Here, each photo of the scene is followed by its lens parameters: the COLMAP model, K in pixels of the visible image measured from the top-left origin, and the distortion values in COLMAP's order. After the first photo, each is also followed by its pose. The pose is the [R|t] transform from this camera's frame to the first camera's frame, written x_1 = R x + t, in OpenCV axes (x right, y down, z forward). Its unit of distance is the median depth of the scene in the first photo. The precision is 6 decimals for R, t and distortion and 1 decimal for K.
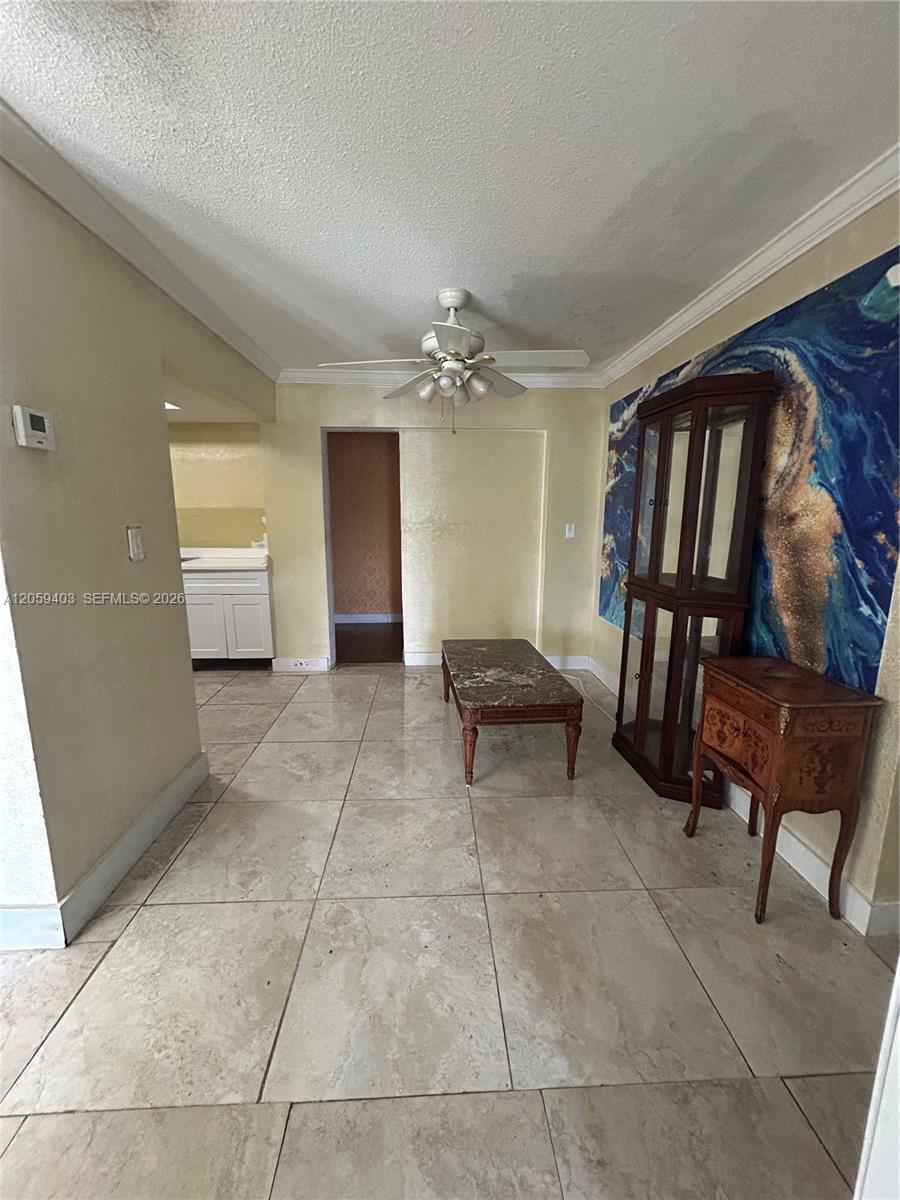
lens RADIAL K [[486.0, 0, 449.0], [0, 486.0, 599.0], [0, 0, 1]] dist [0.000854, -0.000755]
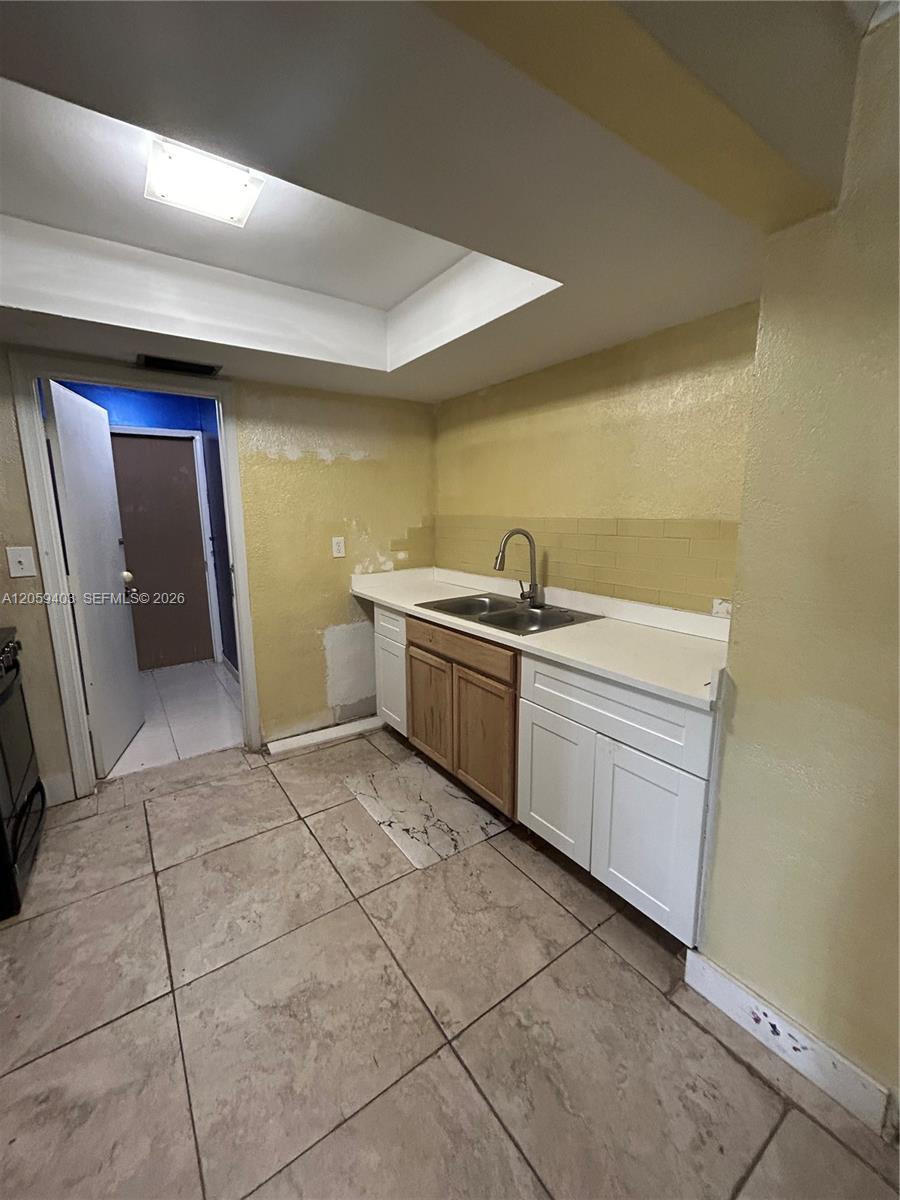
lens RADIAL K [[486.0, 0, 450.5], [0, 486.0, 599.1], [0, 0, 1]] dist [0.000854, -0.000755]
pose [[0.545334, 0.147995, -0.825051, -0.209676], [-0.149311, 0.985699, 0.078121, -0.135705], [0.824813, 0.080588, 0.559632, 0.661358]]
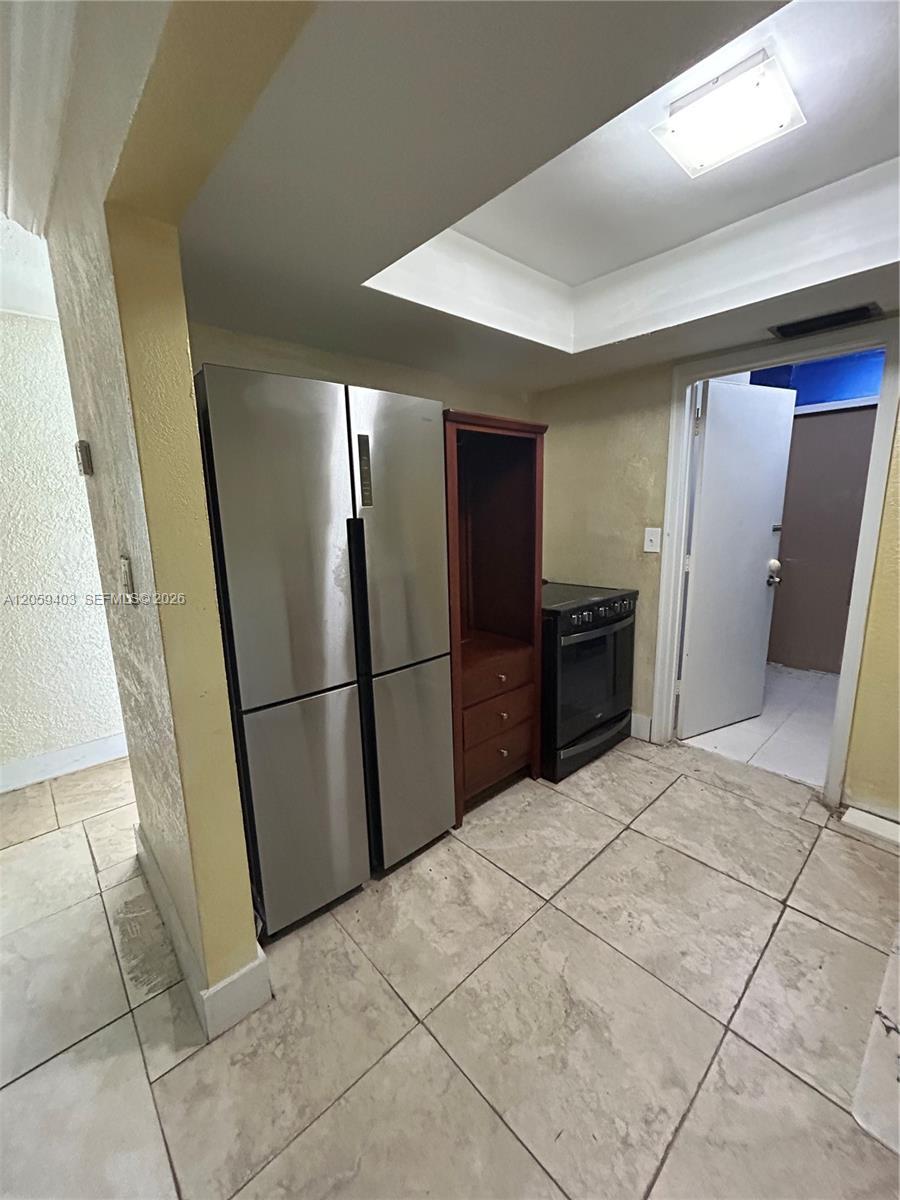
lens RADIAL K [[486.0, 0, 449.9], [0, 486.0, 597.7], [0, 0, 1]] dist [0.000854, -0.000755]
pose [[-0.768539, 0.136909, -0.624983, -0.272340], [-0.093115, 0.942502, 0.320968, -0.175435], [0.632991, 0.304872, -0.711601, 0.877482]]
